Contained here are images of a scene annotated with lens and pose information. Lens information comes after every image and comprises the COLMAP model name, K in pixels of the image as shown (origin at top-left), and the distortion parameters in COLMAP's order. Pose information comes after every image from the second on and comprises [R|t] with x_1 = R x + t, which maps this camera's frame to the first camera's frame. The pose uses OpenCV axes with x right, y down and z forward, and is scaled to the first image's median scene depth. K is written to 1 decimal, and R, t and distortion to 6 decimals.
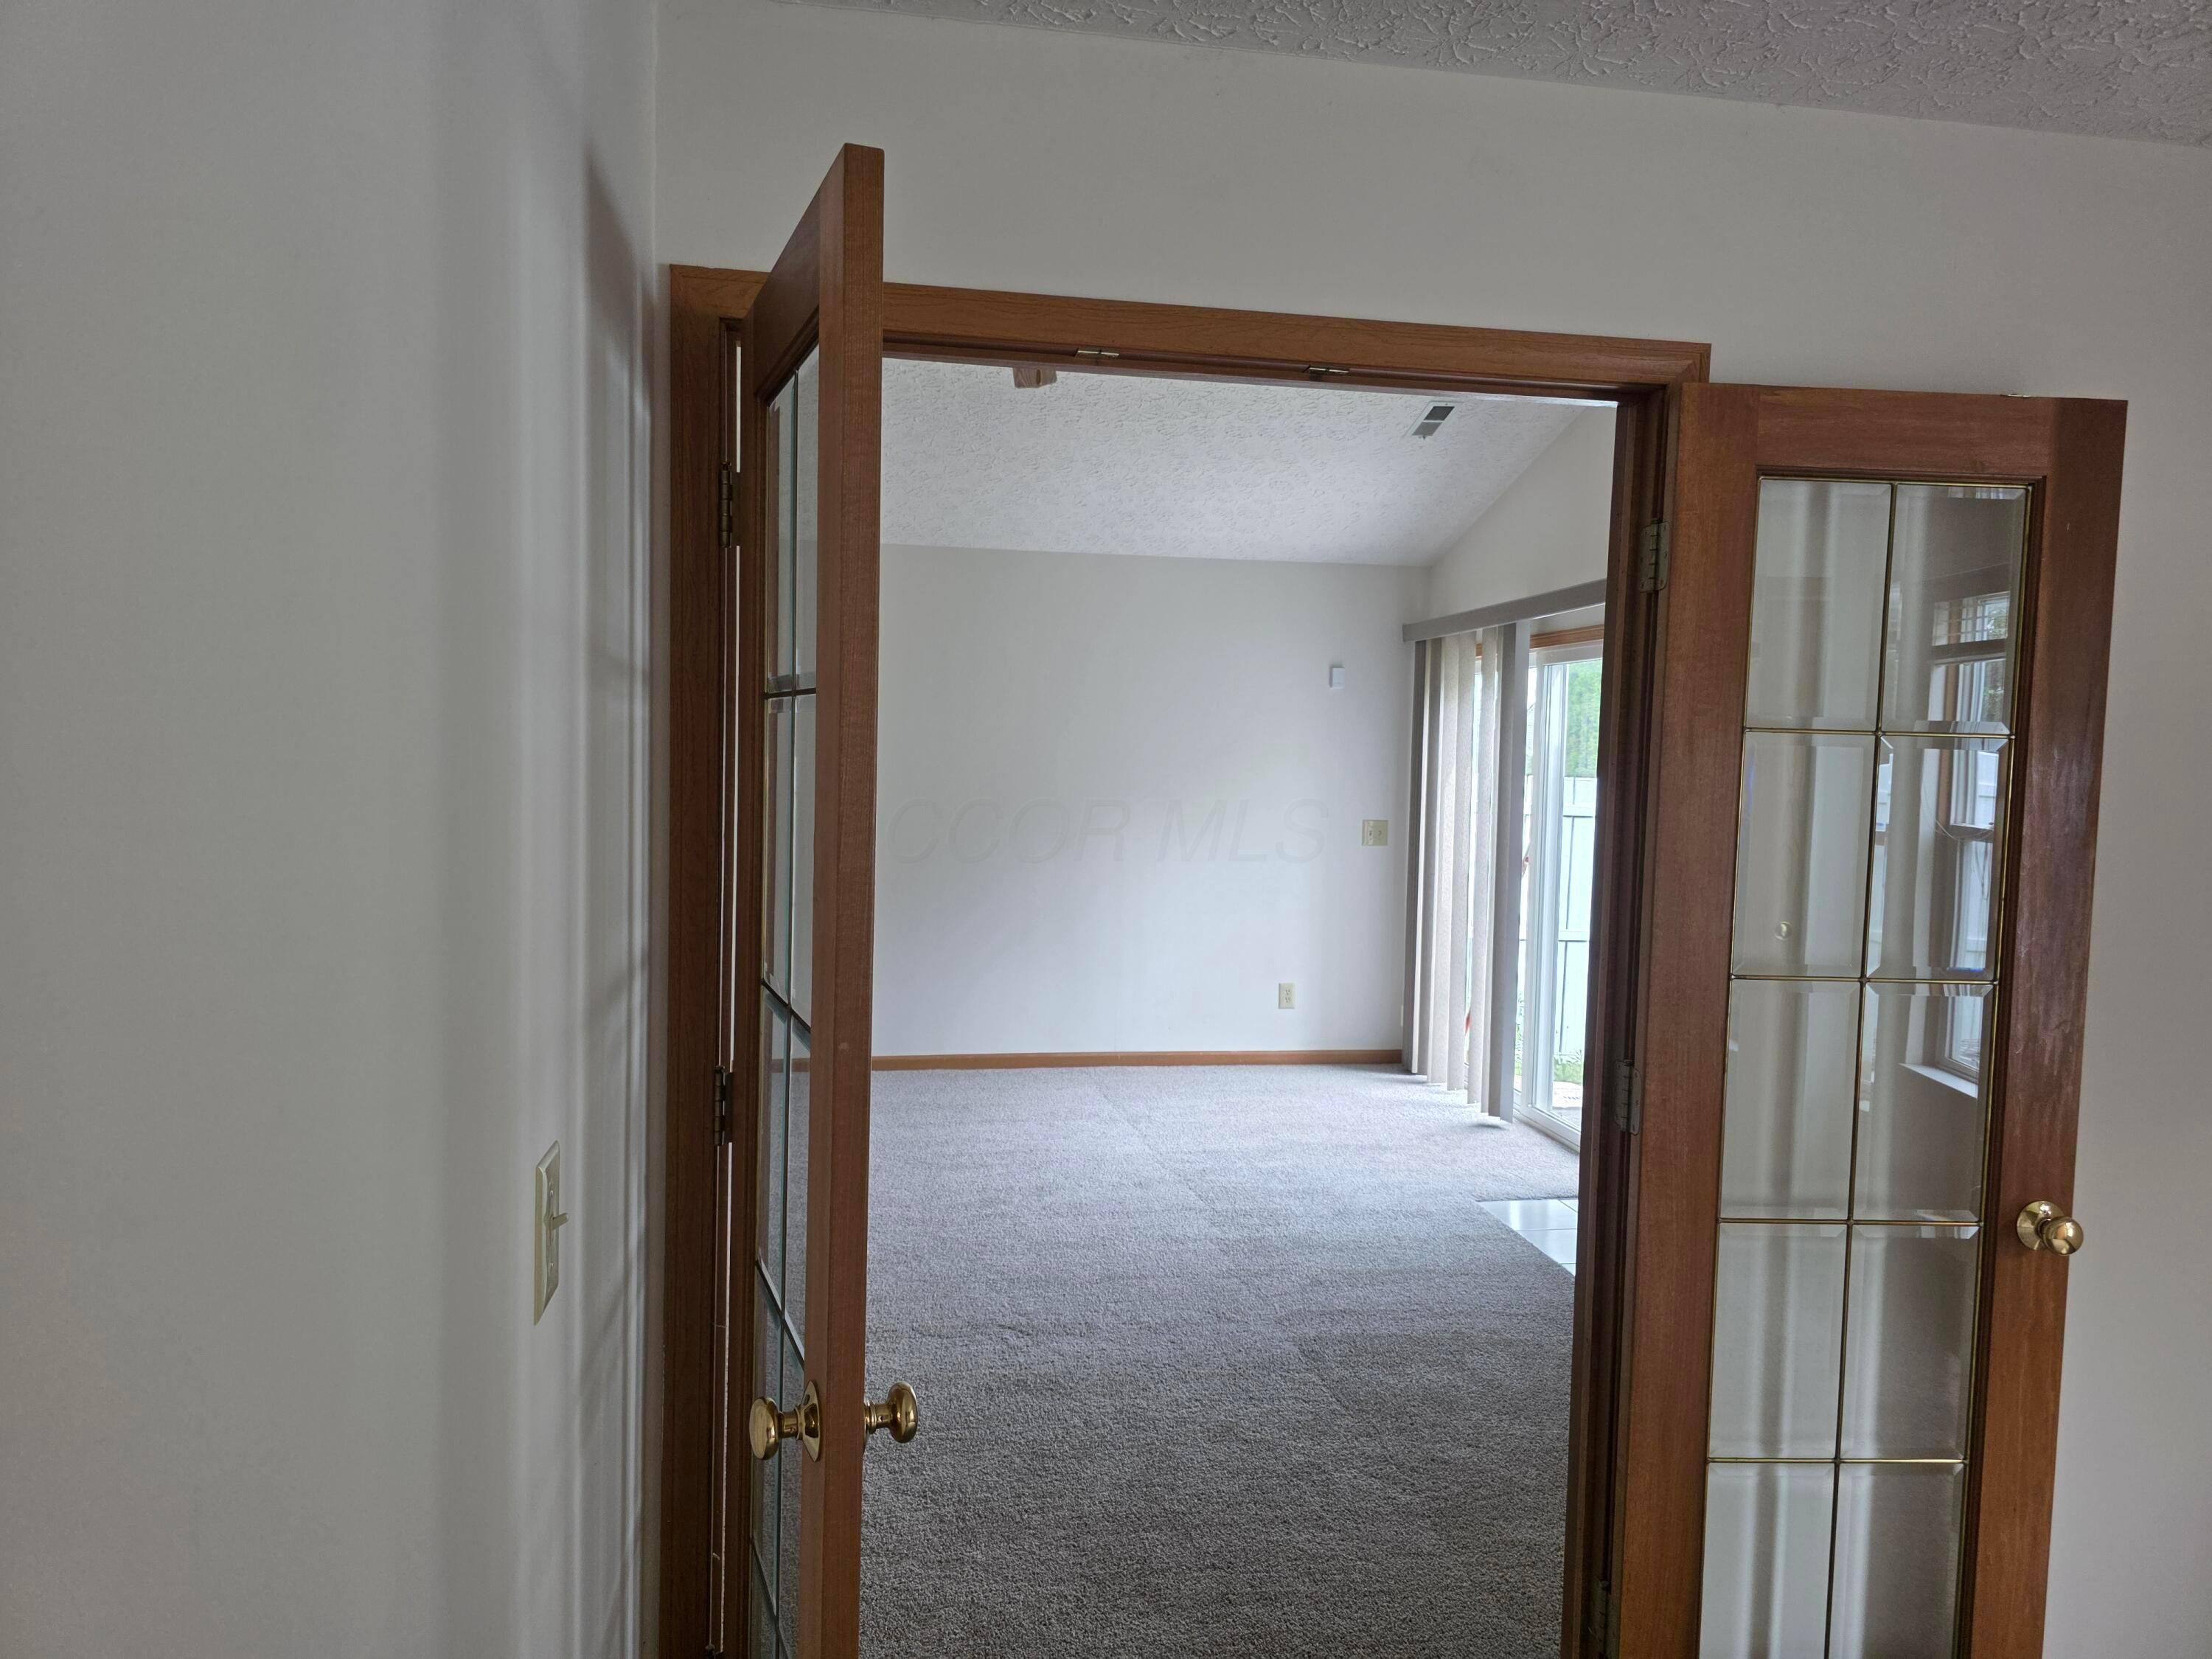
lens RADIAL K [[1489.3, 0, 1102.7], [0, 1489.3, 829.6], [0, 0, 1]] dist [0.005763, -0.005114]
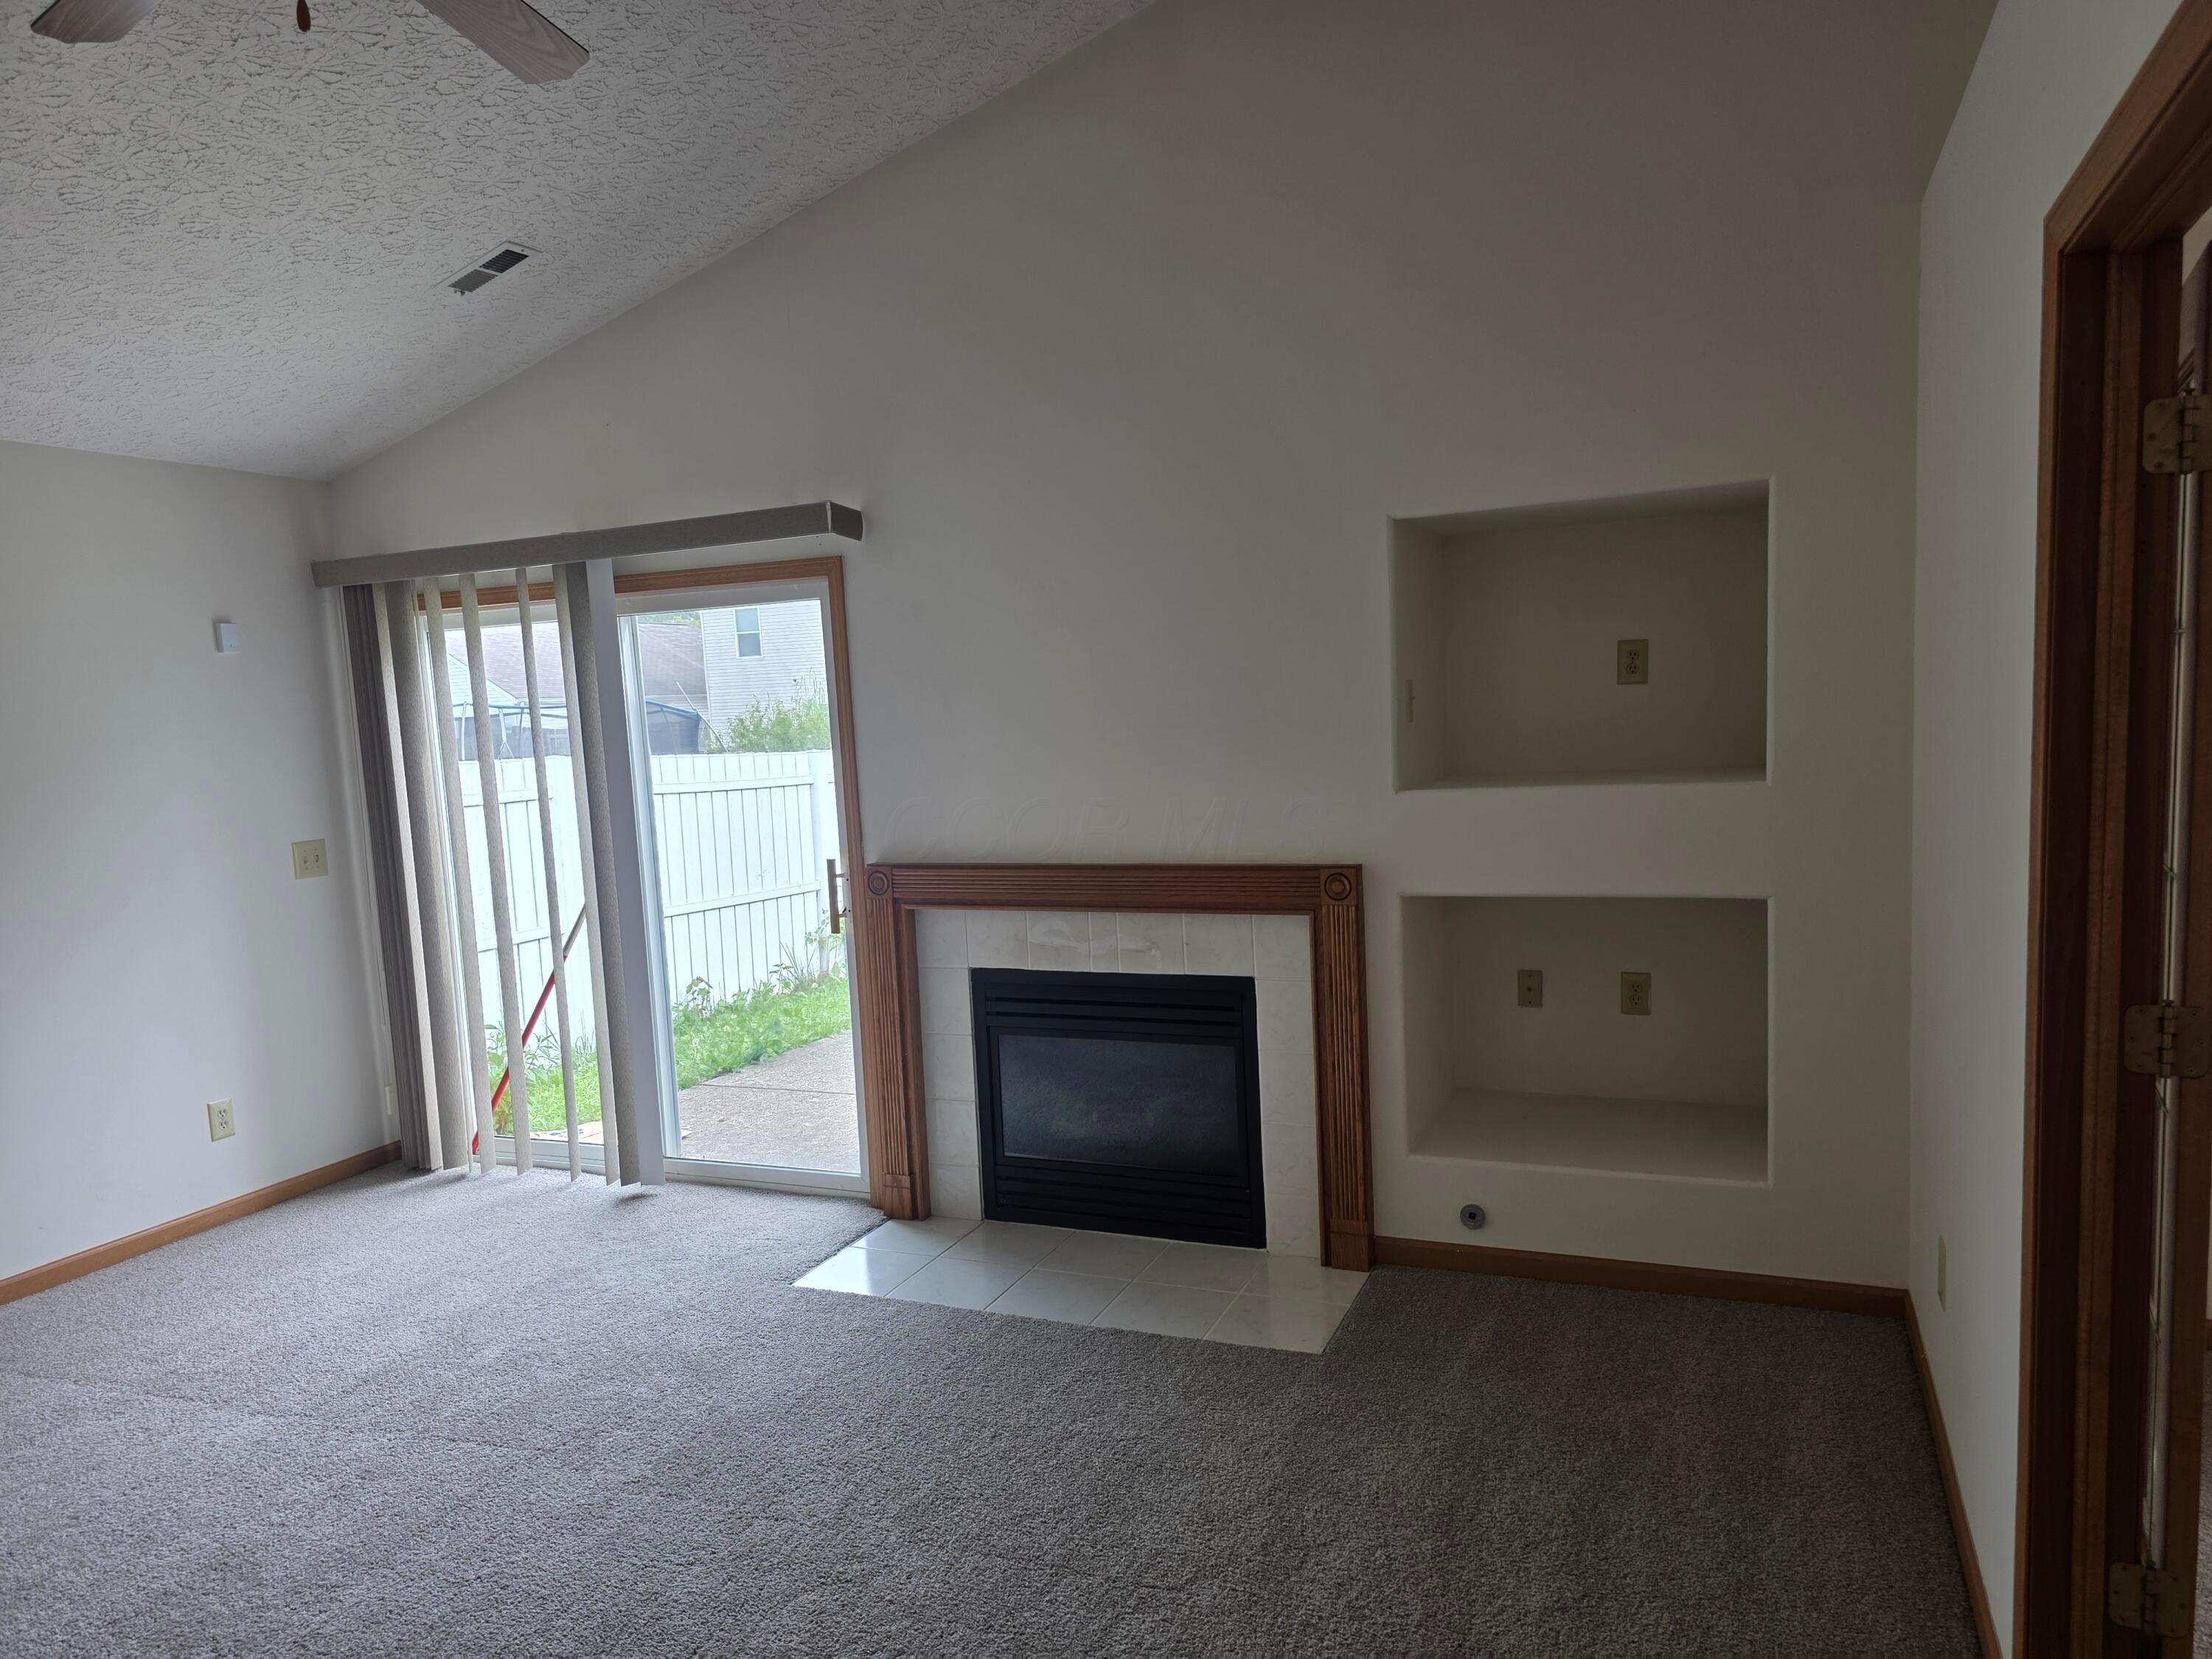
lens RADIAL K [[1489.3, 0, 1086.0], [0, 1489.3, 873.4], [0, 0, 1]] dist [0.005763, -0.005114]
pose [[0.503194, -0.147648, 0.851467, -0.269649], [0.103800, 0.988489, 0.110065, -0.035337], [-0.857917, 0.032998, 0.512728, 0.371940]]
